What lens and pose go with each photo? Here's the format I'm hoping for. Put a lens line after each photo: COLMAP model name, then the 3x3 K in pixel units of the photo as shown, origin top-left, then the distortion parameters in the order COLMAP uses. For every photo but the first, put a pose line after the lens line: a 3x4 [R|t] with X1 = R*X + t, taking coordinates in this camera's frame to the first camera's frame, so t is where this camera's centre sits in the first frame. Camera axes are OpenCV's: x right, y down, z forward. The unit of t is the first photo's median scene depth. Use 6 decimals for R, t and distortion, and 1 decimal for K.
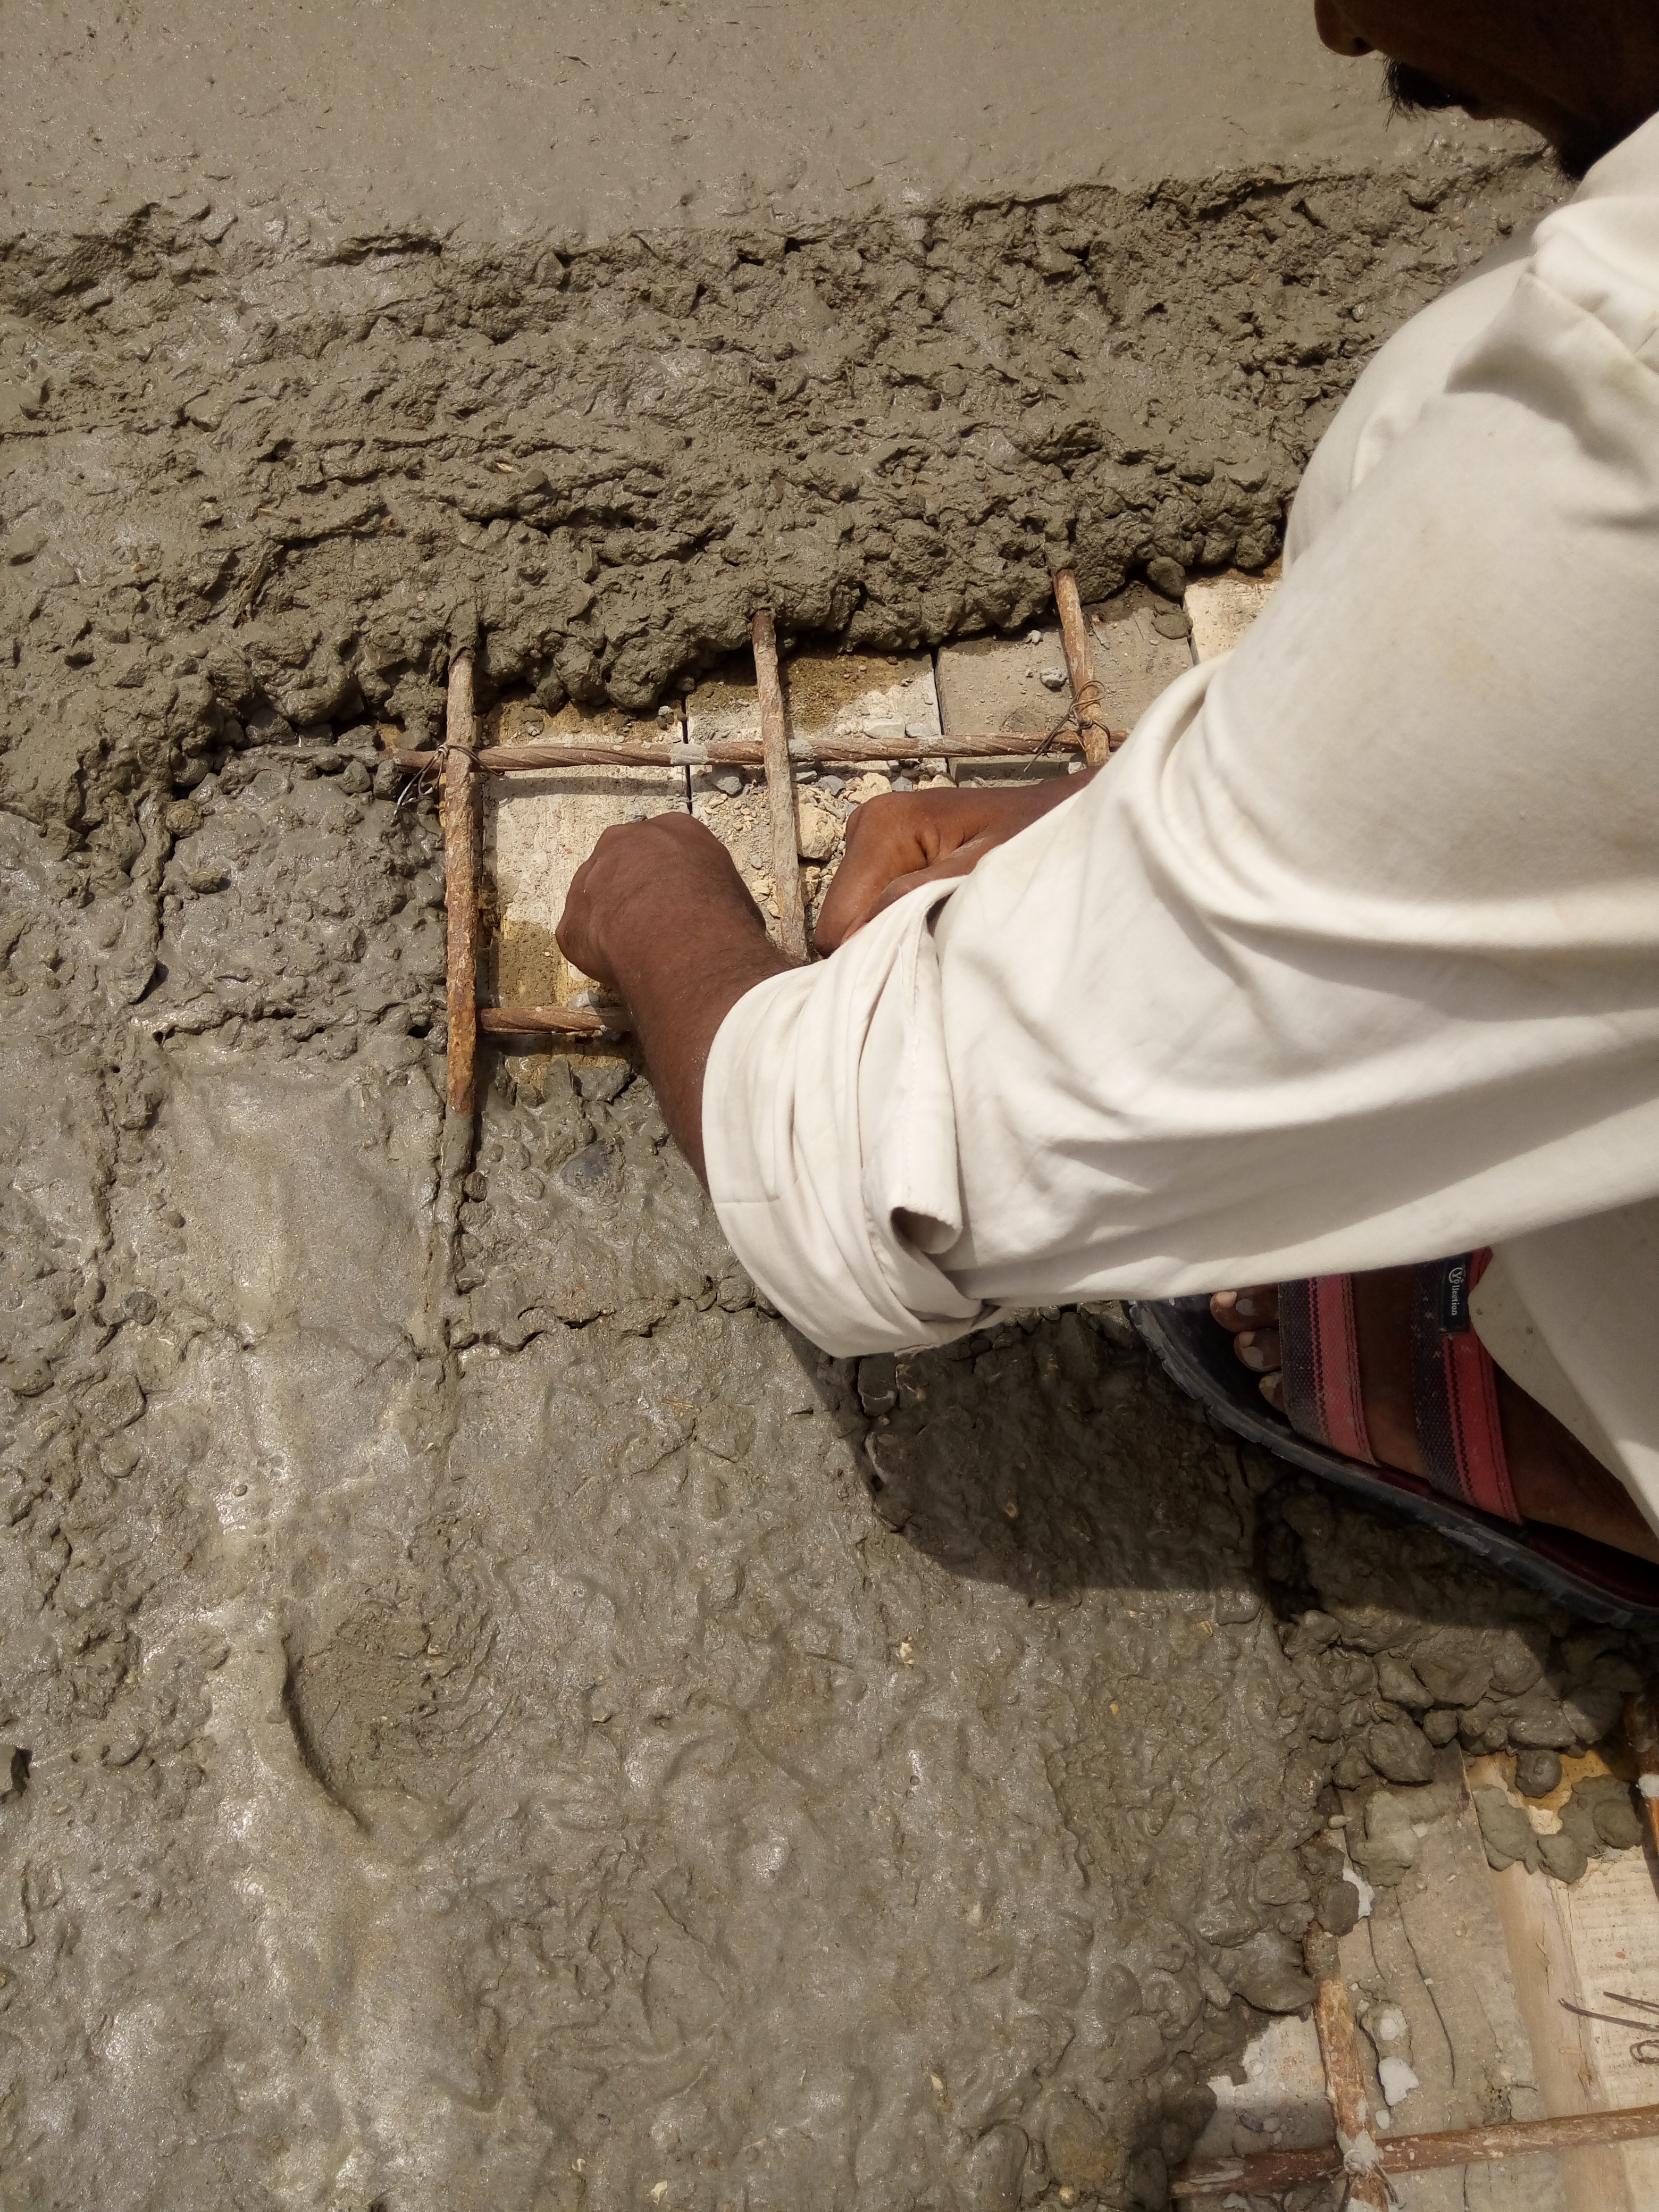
lens RADIAL K [[1658.0, 0, 827.3], [0, 1658.0, 1063.8], [0, 0, 1]] dist [0.093443, -0.167774]
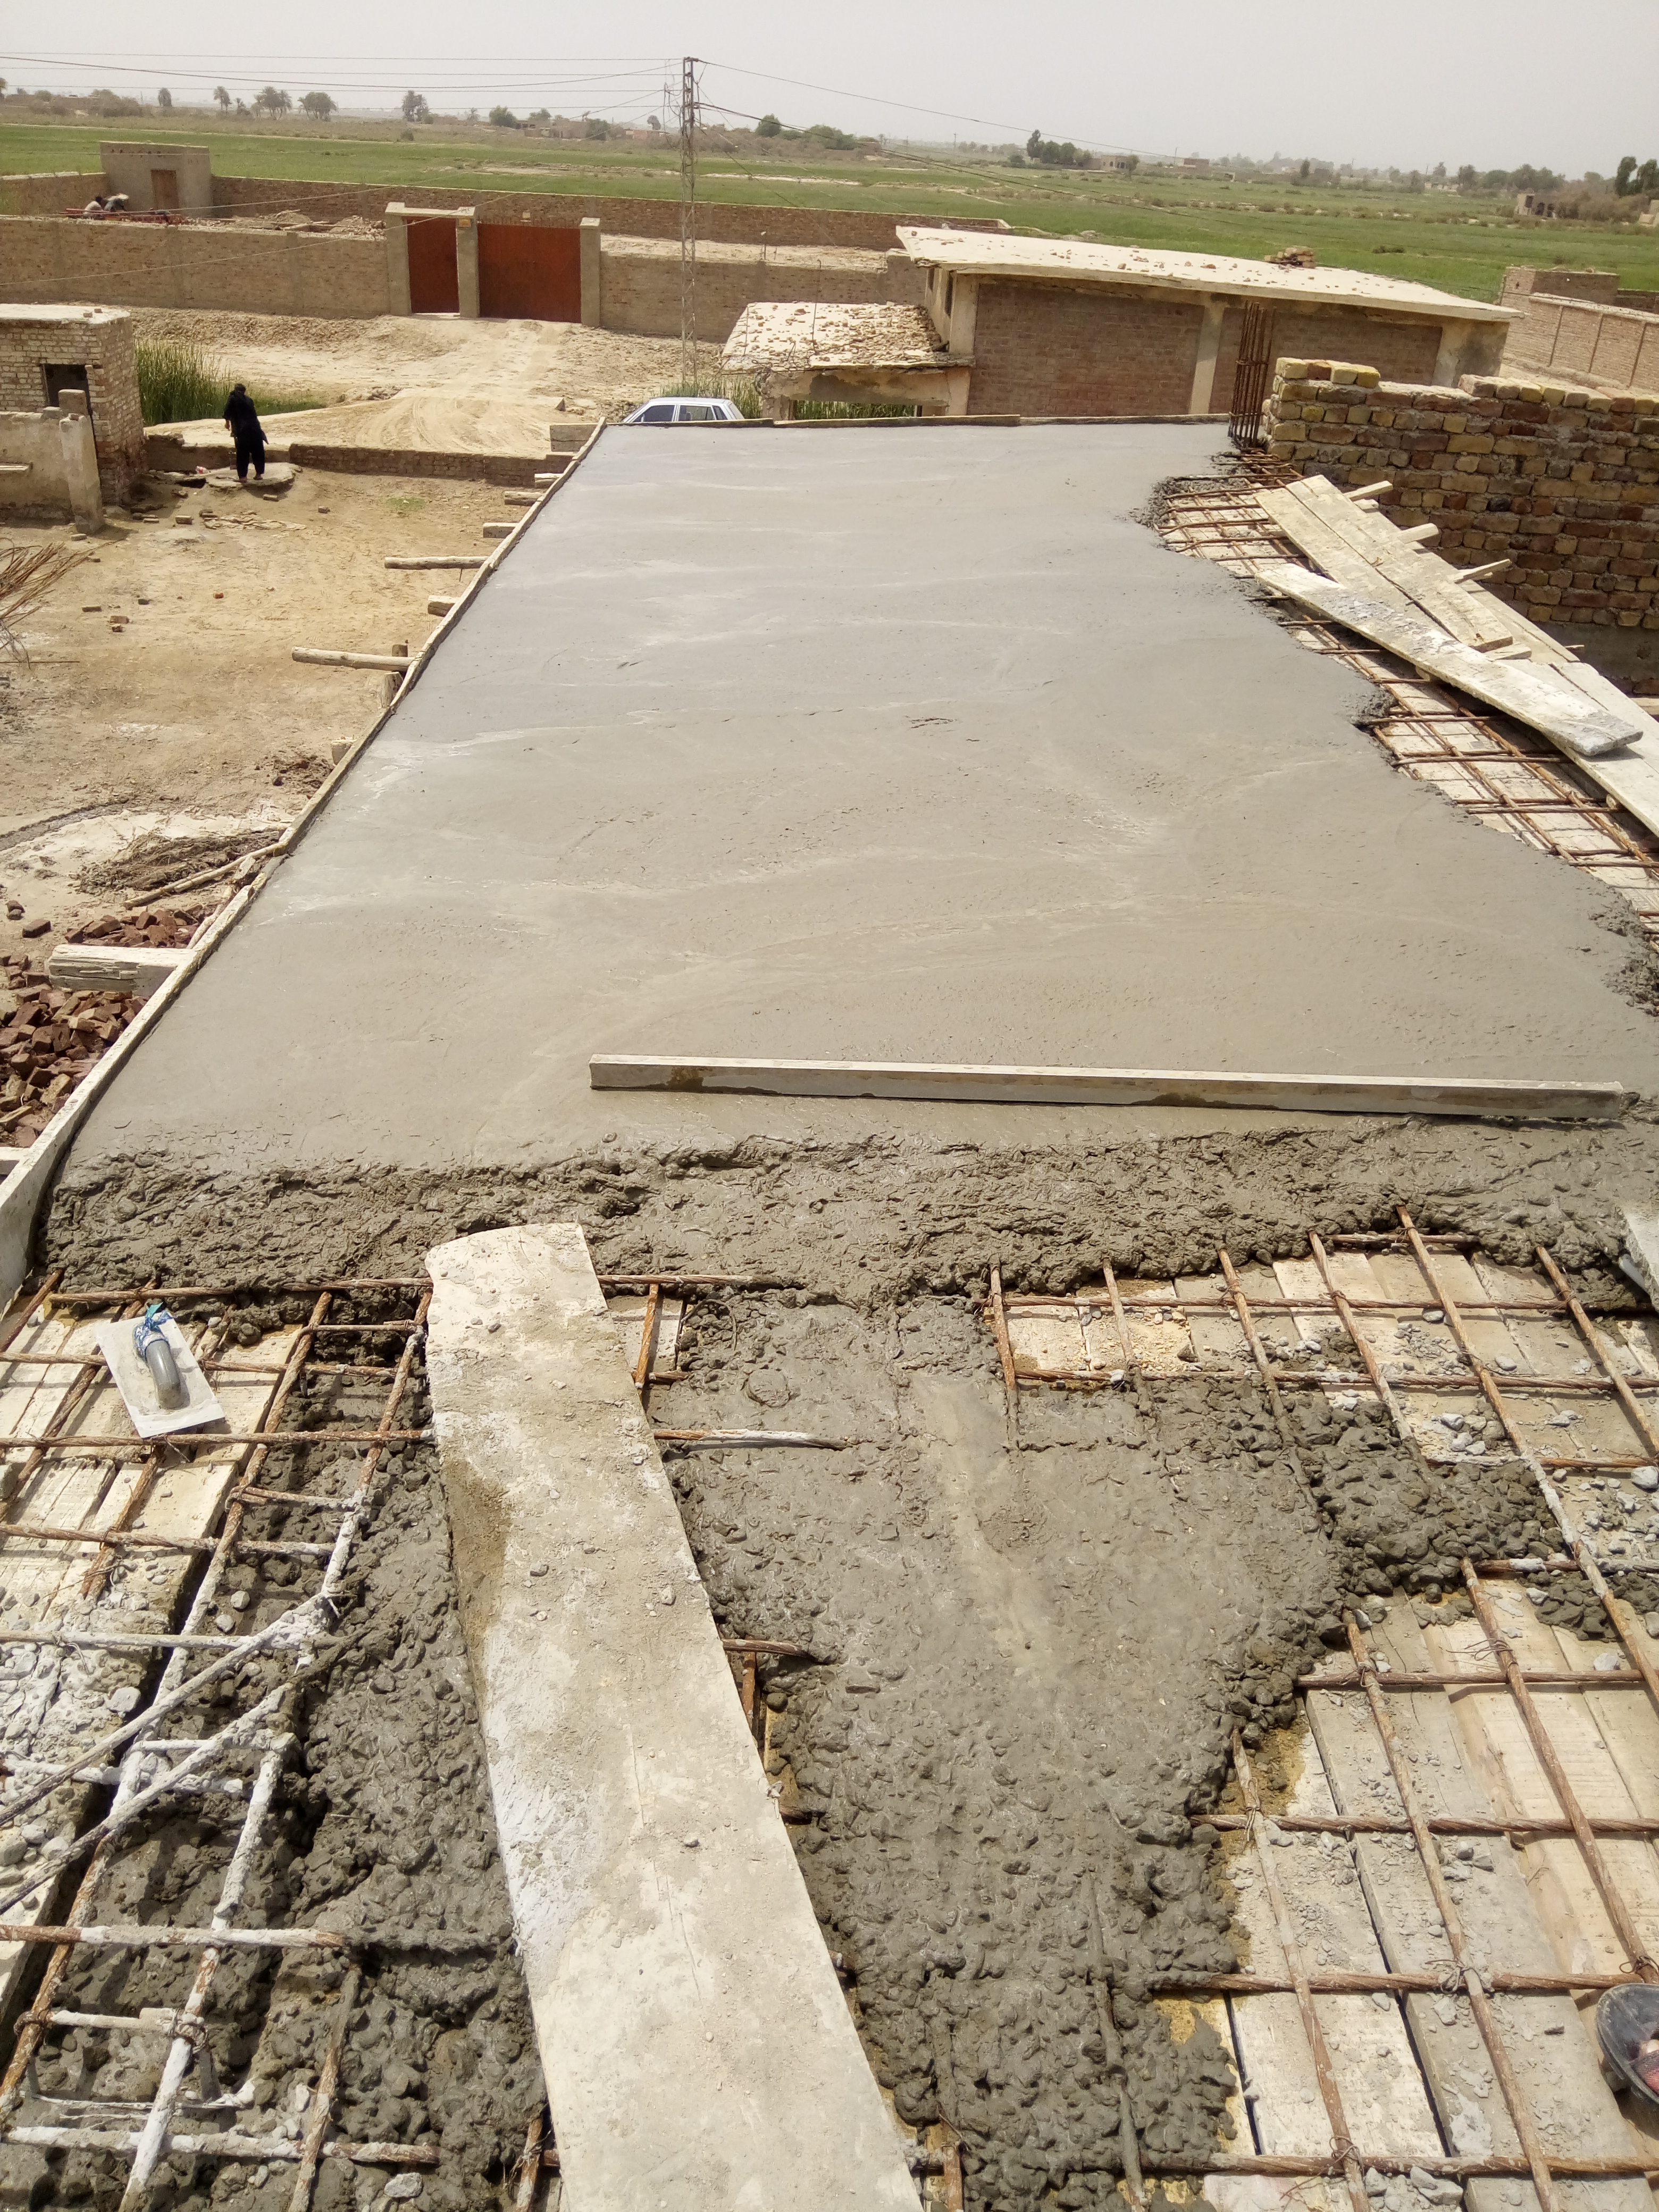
lens RADIAL K [[1658.0, 0, 827.3], [0, 1658.0, 1063.8], [0, 0, 1]] dist [0.093443, -0.167774]
pose [[0.993657, -0.007588, -0.112200, -0.176821], [-0.058810, 0.815355, -0.575967, 1.007037], [0.095853, 0.578912, 0.809736, -1.339574]]
